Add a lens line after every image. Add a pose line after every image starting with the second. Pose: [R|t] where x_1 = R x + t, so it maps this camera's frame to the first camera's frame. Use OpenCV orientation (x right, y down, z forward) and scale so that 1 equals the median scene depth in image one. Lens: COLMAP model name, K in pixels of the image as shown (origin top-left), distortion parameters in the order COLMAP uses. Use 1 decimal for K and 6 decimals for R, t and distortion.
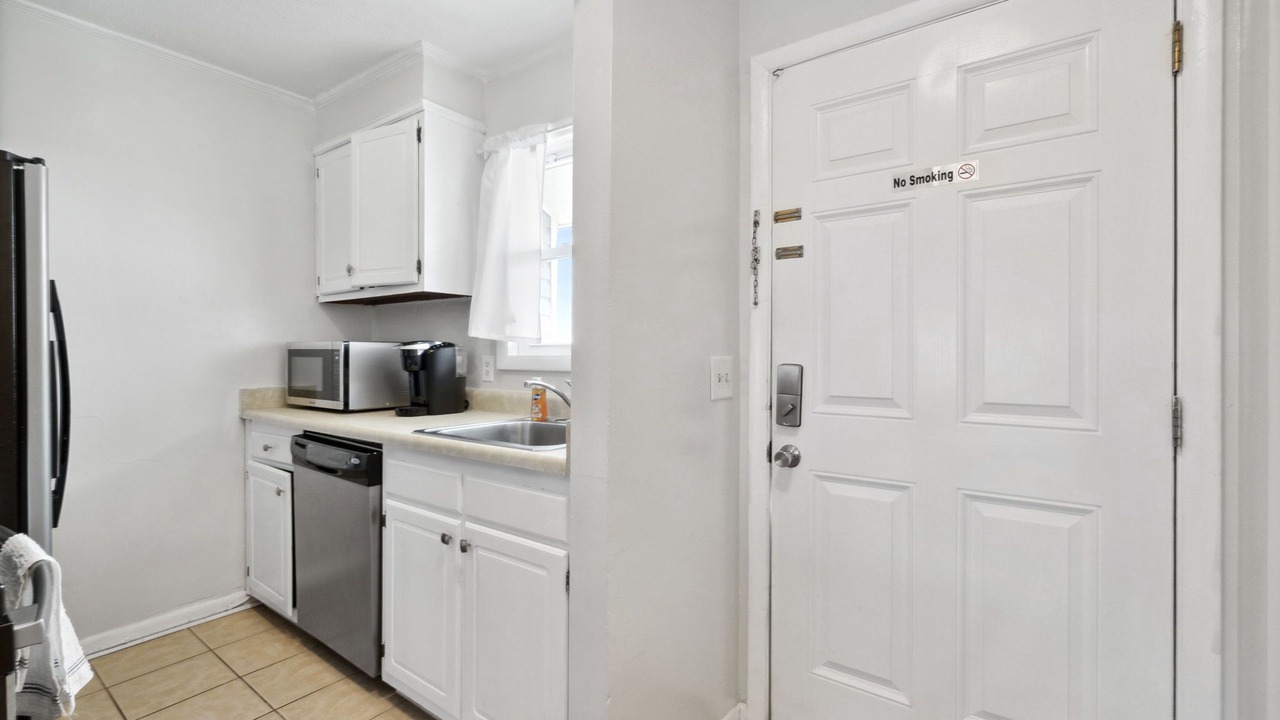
lens RADIAL K [[563.0, 0, 639.1], [0, 563.0, 354.3], [0, 0, 1]] dist [-0.004655, 0.000692]
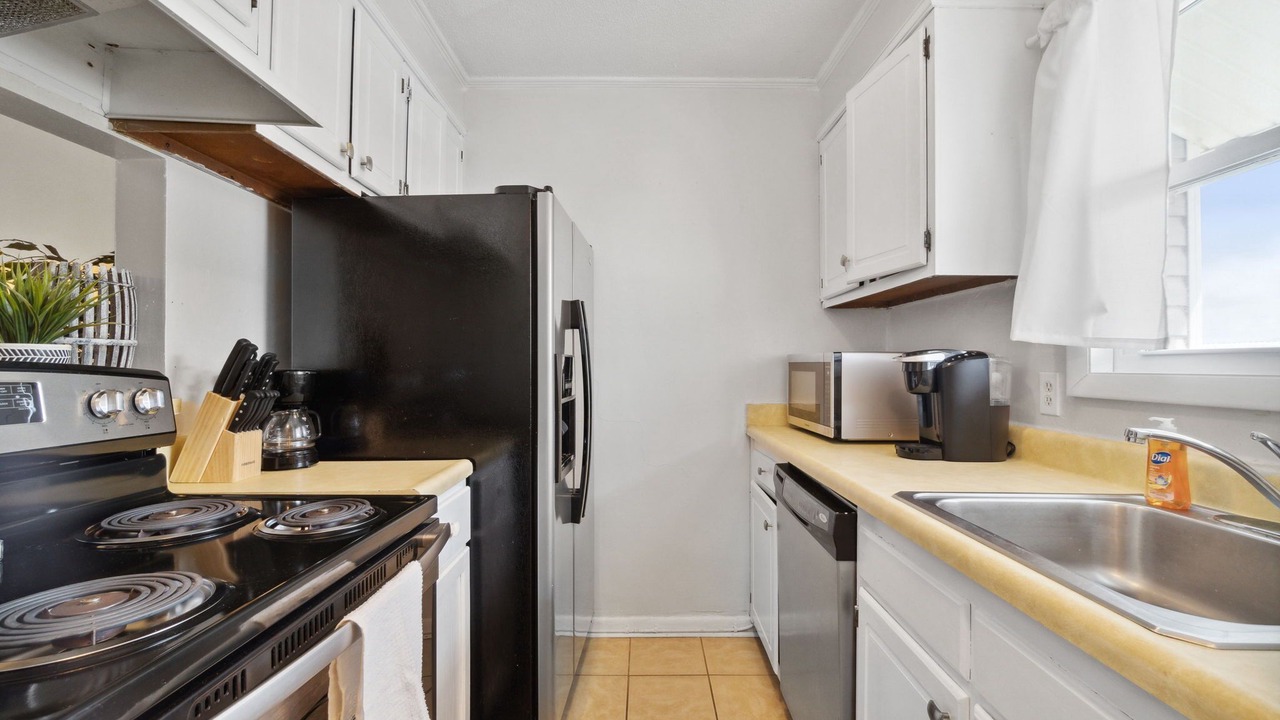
lens RADIAL K [[563.0, 0, 642.8], [0, 563.0, 358.2], [0, 0, 1]] dist [-0.004655, 0.000692]
pose [[0.606824, -0.007170, -0.794804, -0.058603], [-0.006604, 0.999879, -0.014062, -0.001116], [0.794809, 0.013783, 0.606704, 0.302706]]
